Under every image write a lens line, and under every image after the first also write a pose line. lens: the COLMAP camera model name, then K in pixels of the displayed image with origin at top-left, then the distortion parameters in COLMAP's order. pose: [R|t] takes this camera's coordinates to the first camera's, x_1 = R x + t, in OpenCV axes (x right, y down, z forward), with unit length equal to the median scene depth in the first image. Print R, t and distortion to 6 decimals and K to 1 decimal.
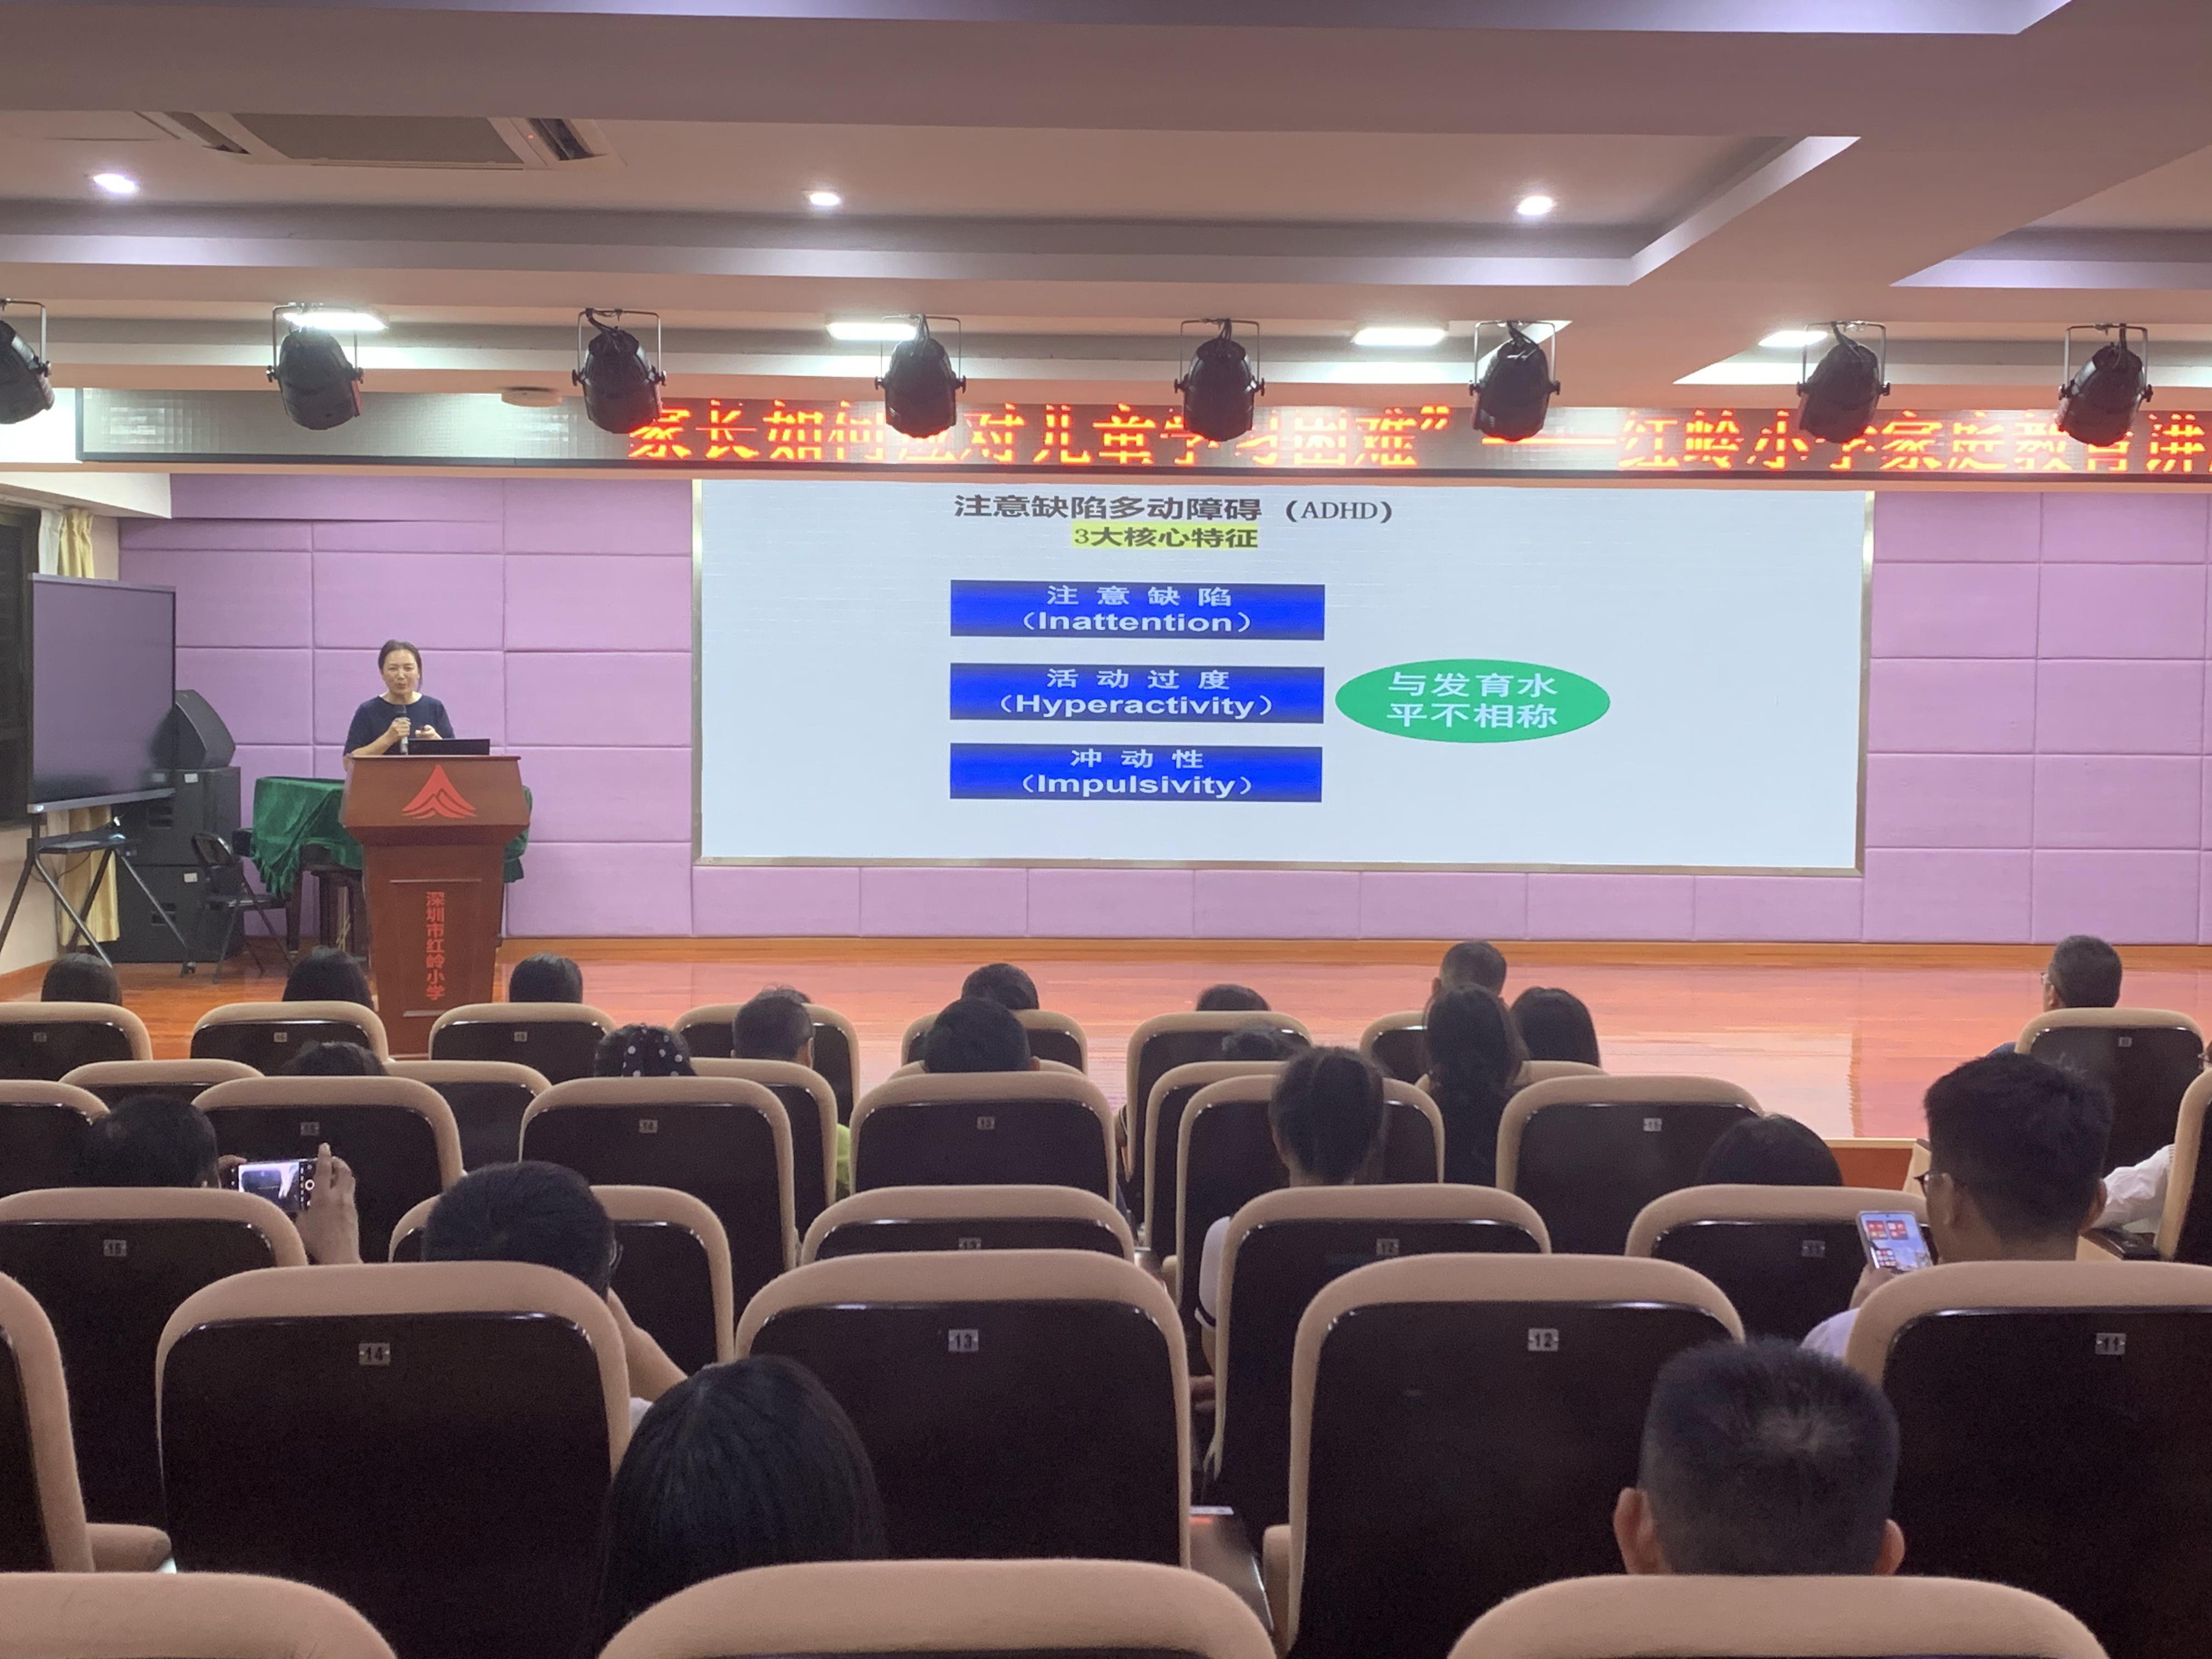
lens RADIAL K [[2711.8, 0, 1106.0], [0, 2711.8, 829.5], [0, 0, 1]] dist [0.189737, -0.669160]
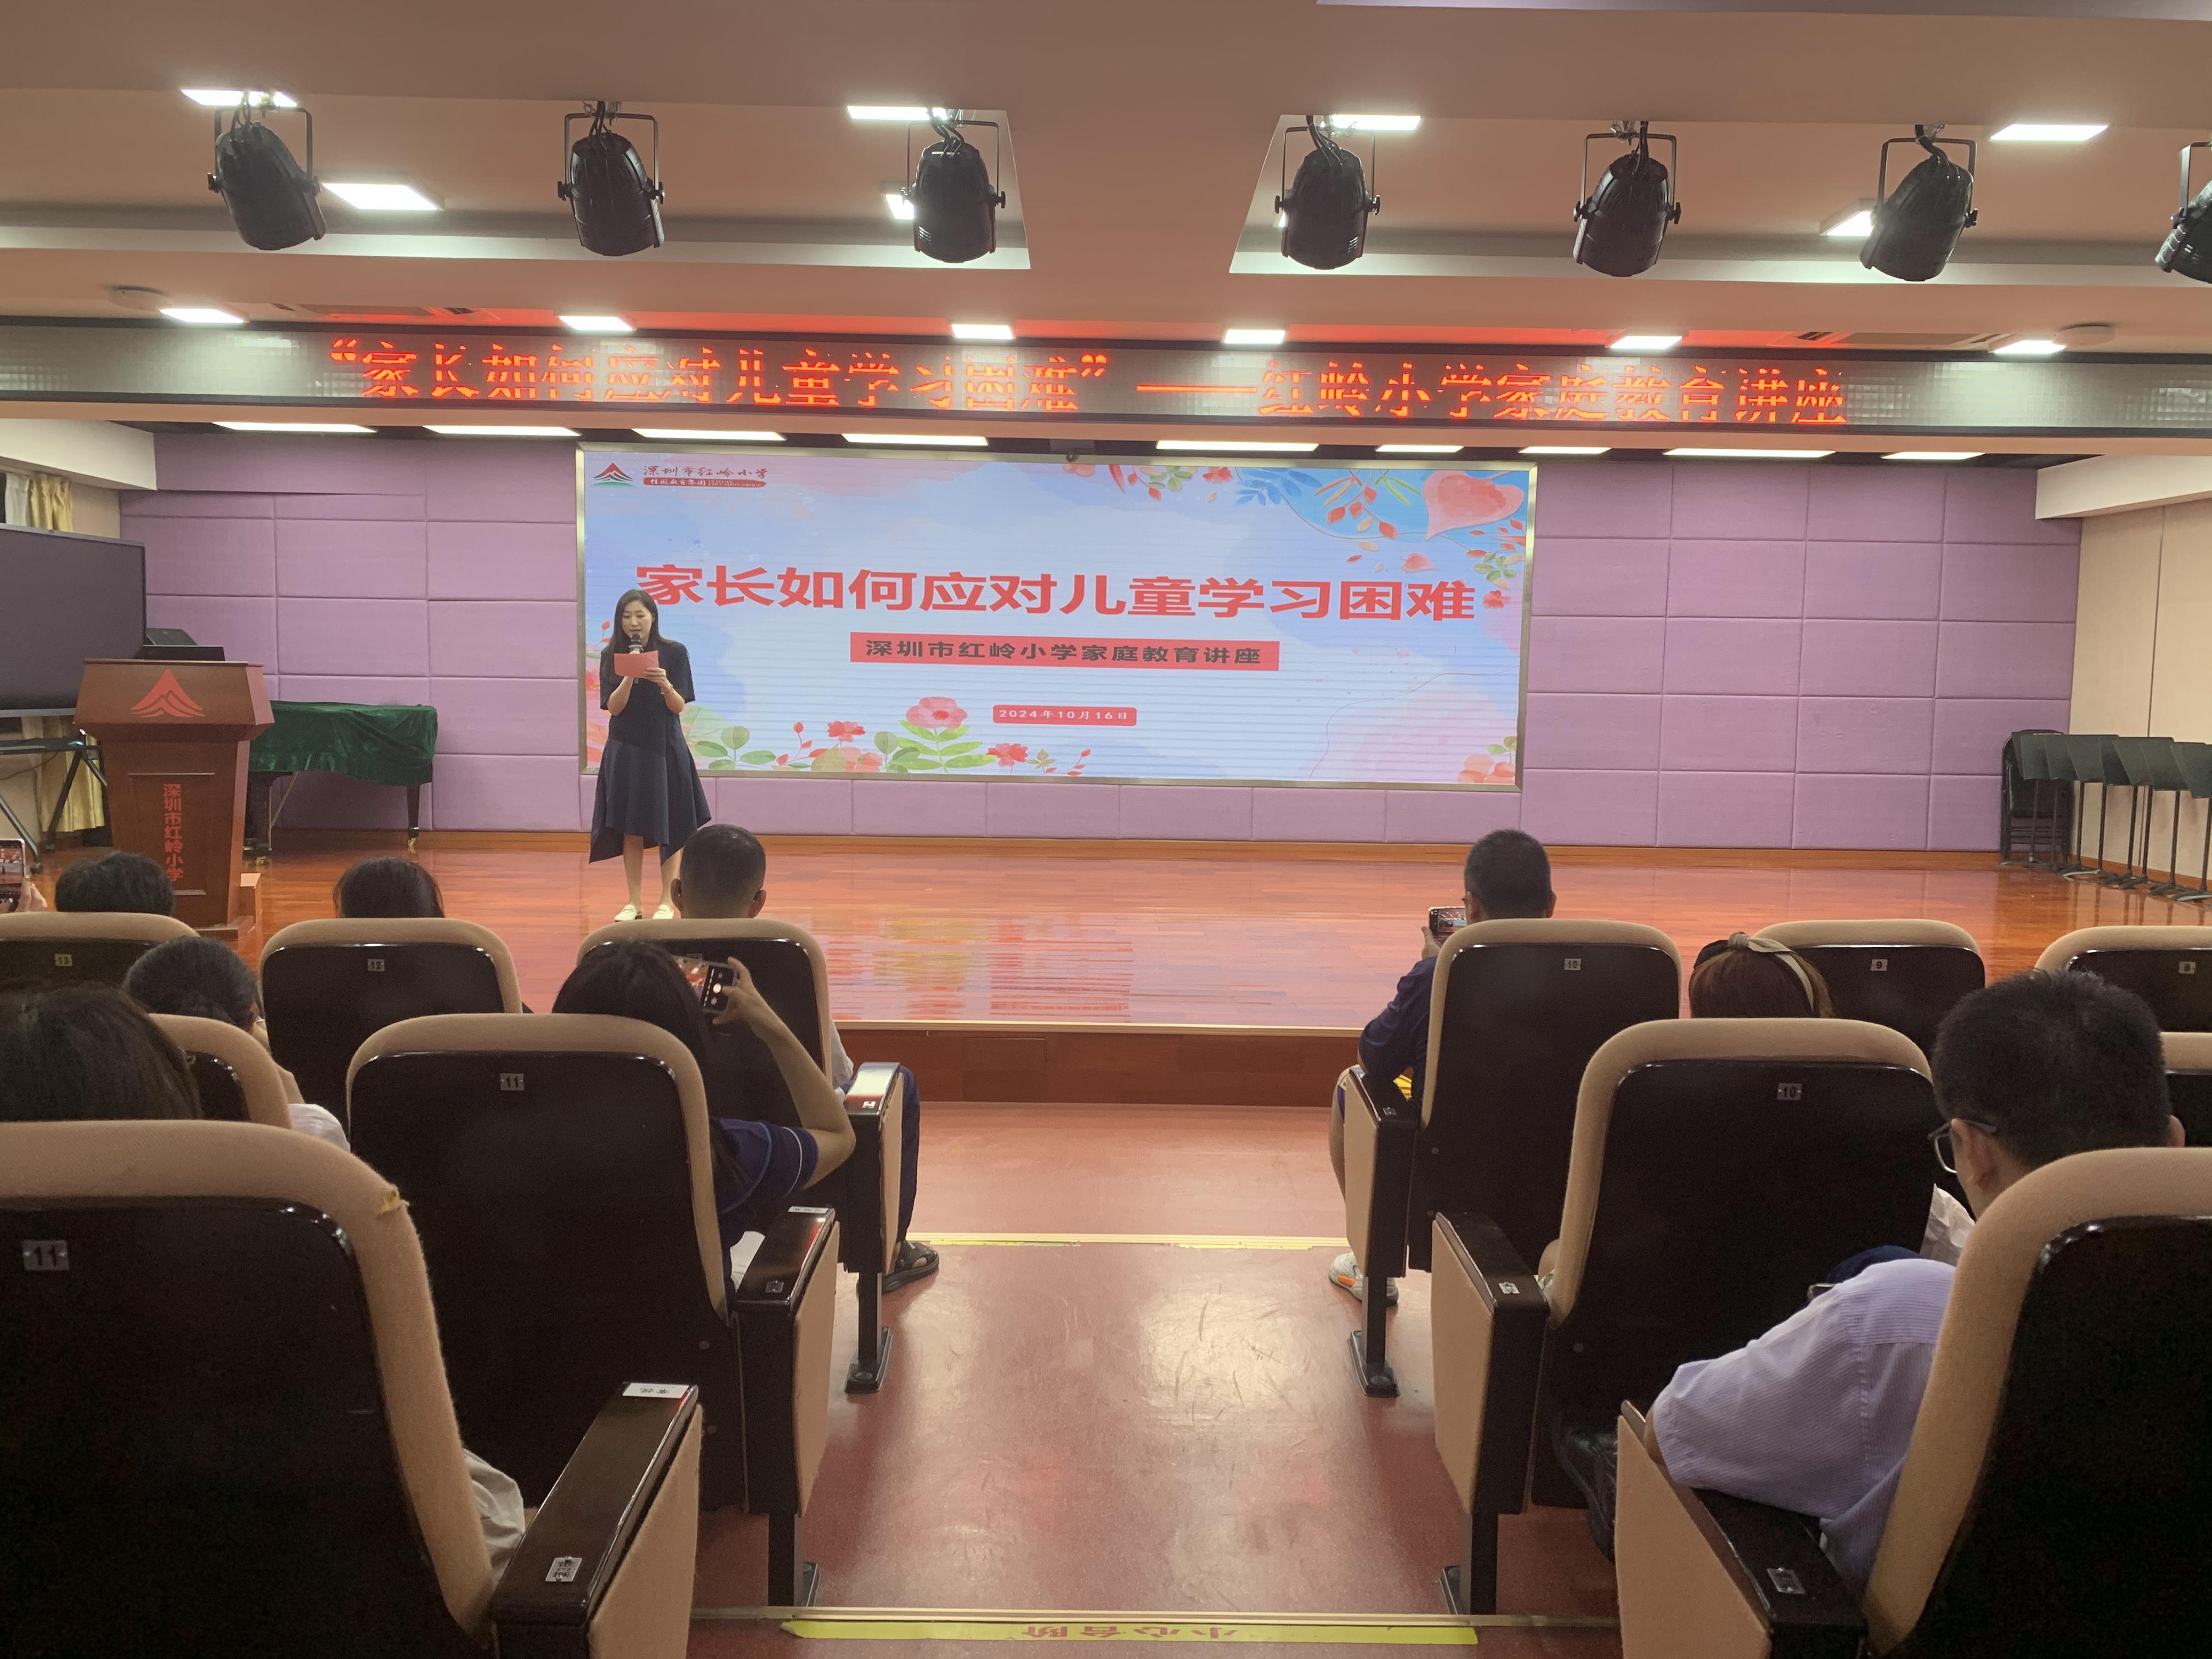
lens RADIAL K [[1700.7, 0, 1106.0], [0, 1700.7, 829.5], [0, 0, 1]] dist [0.004823, -0.003785]
pose [[0.999648, 0.010004, -0.024569, 0.143599], [-0.009182, 0.999401, 0.033363, 0.013951], [0.024888, -0.033125, 0.999141, 0.301272]]
